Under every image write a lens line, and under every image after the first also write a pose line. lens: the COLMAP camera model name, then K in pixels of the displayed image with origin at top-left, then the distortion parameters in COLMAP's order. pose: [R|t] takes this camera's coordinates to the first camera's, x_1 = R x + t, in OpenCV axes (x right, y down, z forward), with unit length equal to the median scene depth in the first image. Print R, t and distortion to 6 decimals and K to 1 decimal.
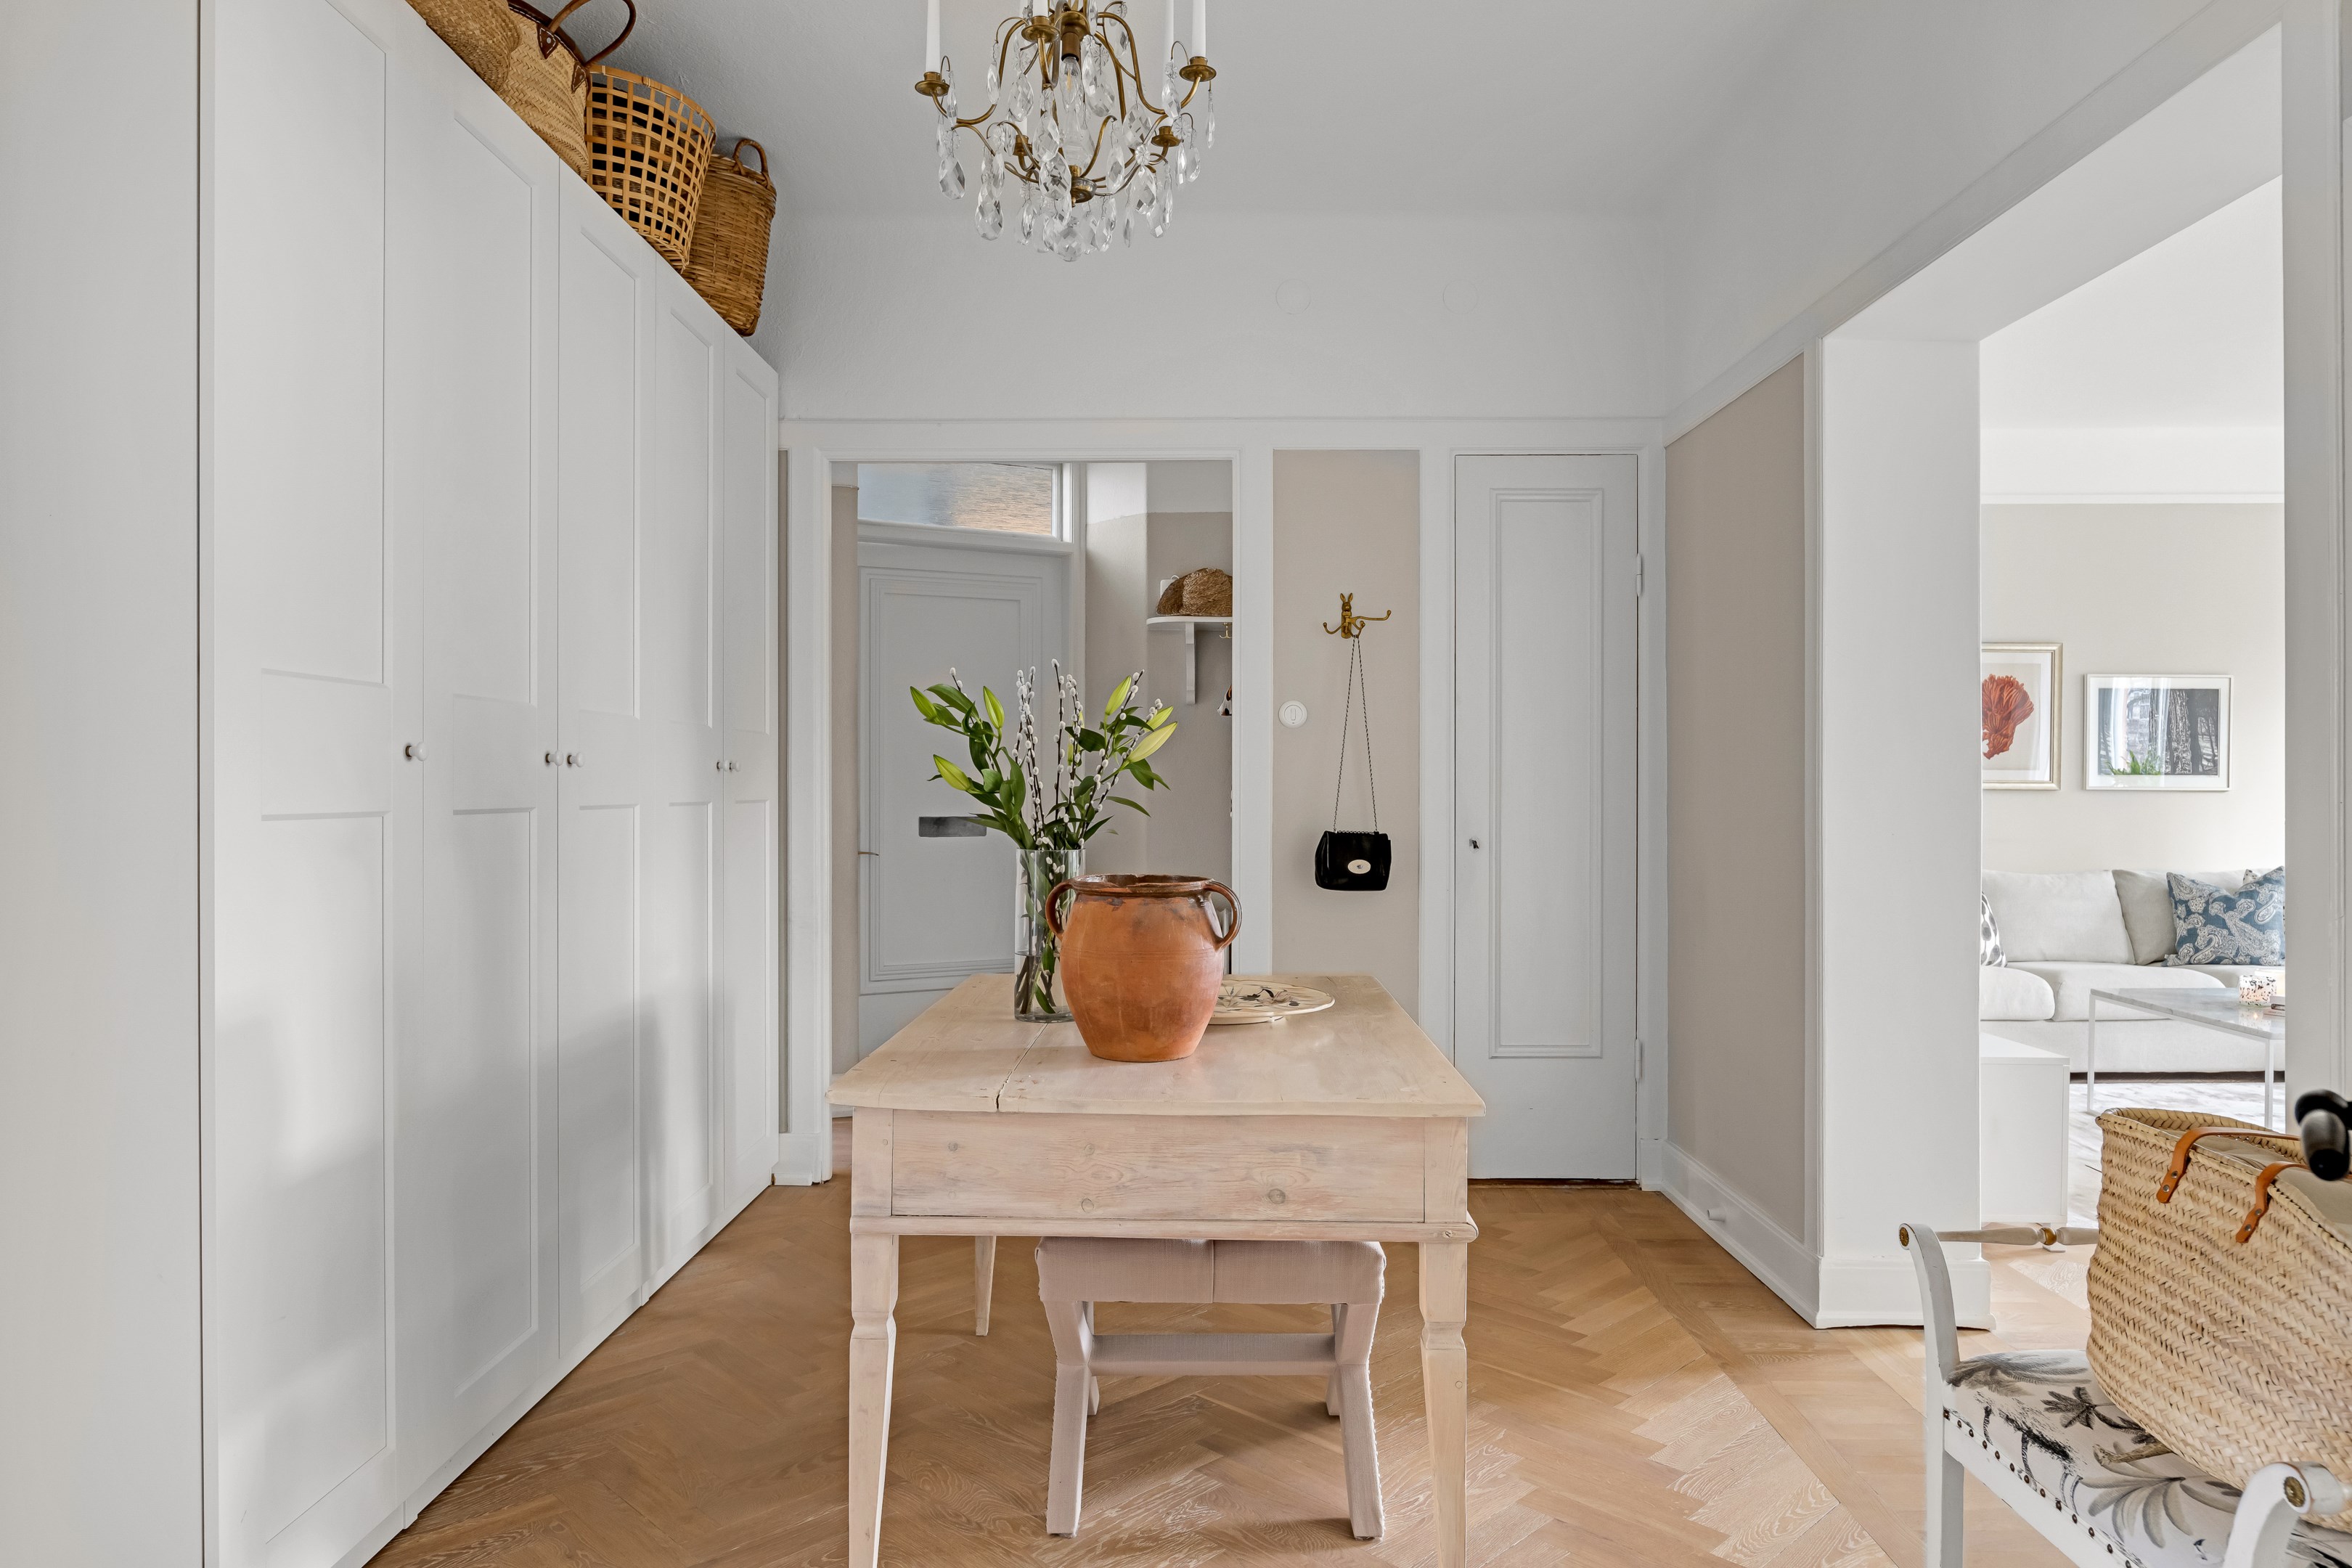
lens RADIAL K [[1498.9, 0, 1165.7], [0, 1498.9, 782.4], [0, 0, 1]] dist [-0.008295, -0.001128]
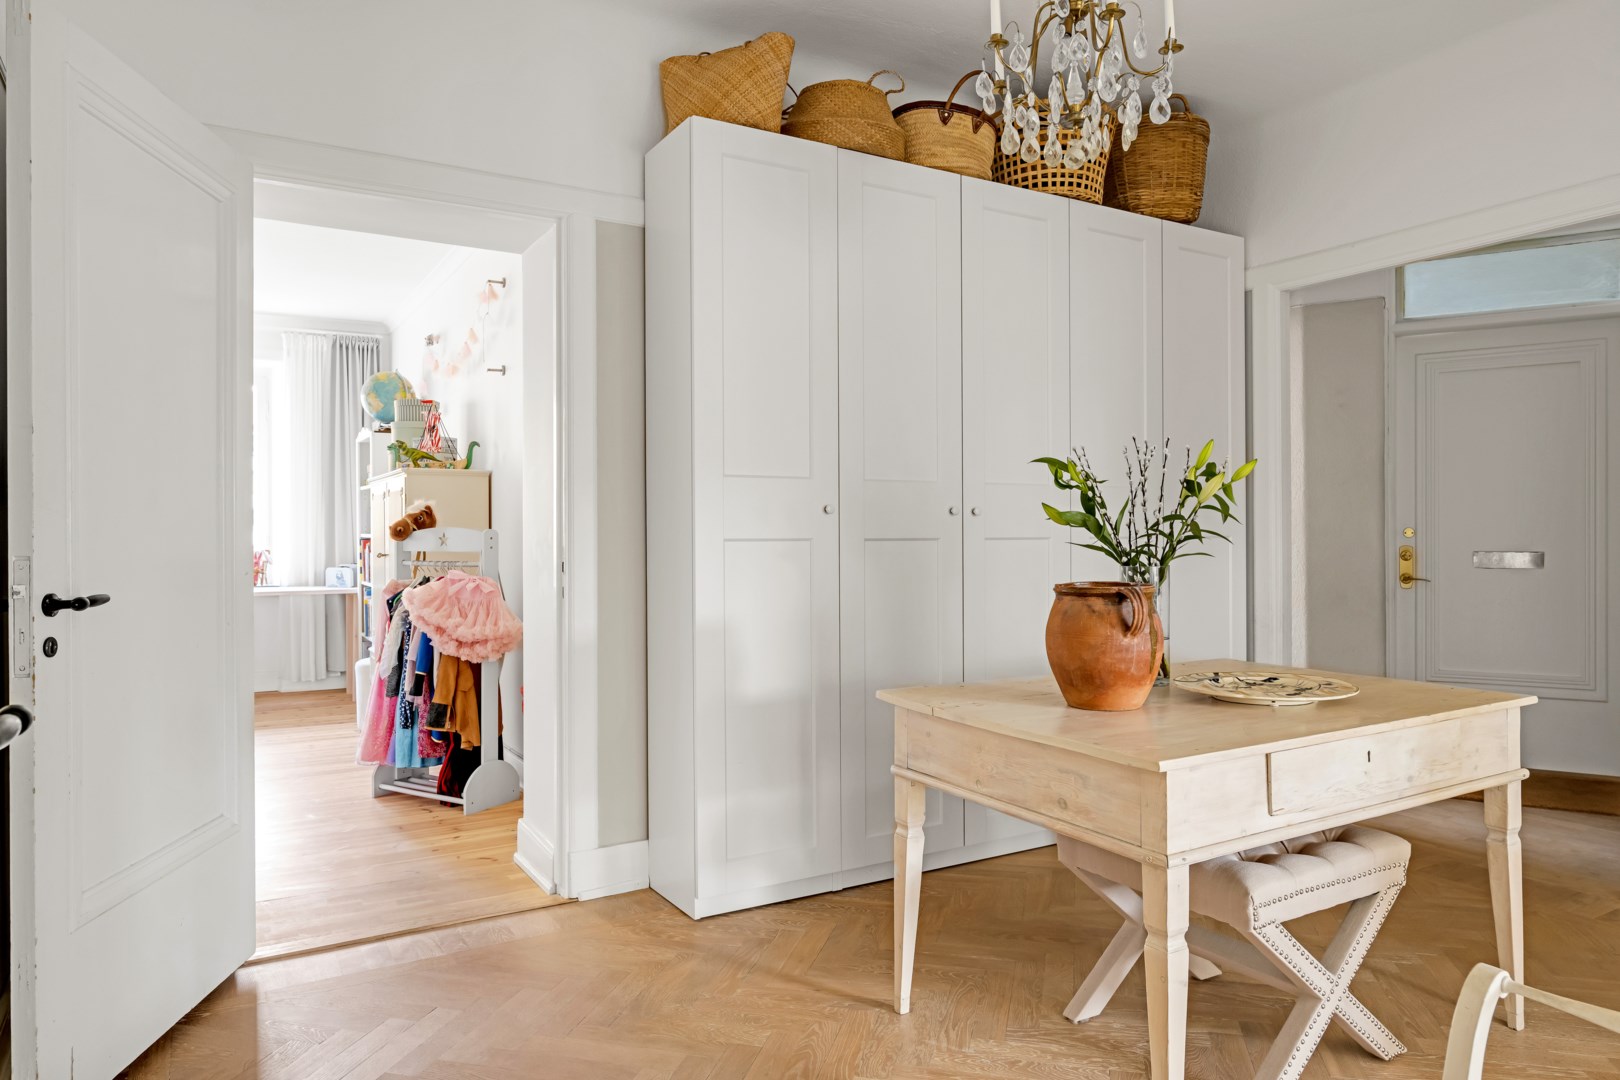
lens RADIAL K [[1032.4, 0, 793.8], [0, 1032.4, 535.6], [0, 0, 1]] dist [-0.008295, -0.001128]
pose [[0.520605, -0.002368, -0.853794, 0.707392], [0.006117, 0.999981, 0.000957, 0.014945], [0.853776, -0.005721, 0.520610, 0.239798]]
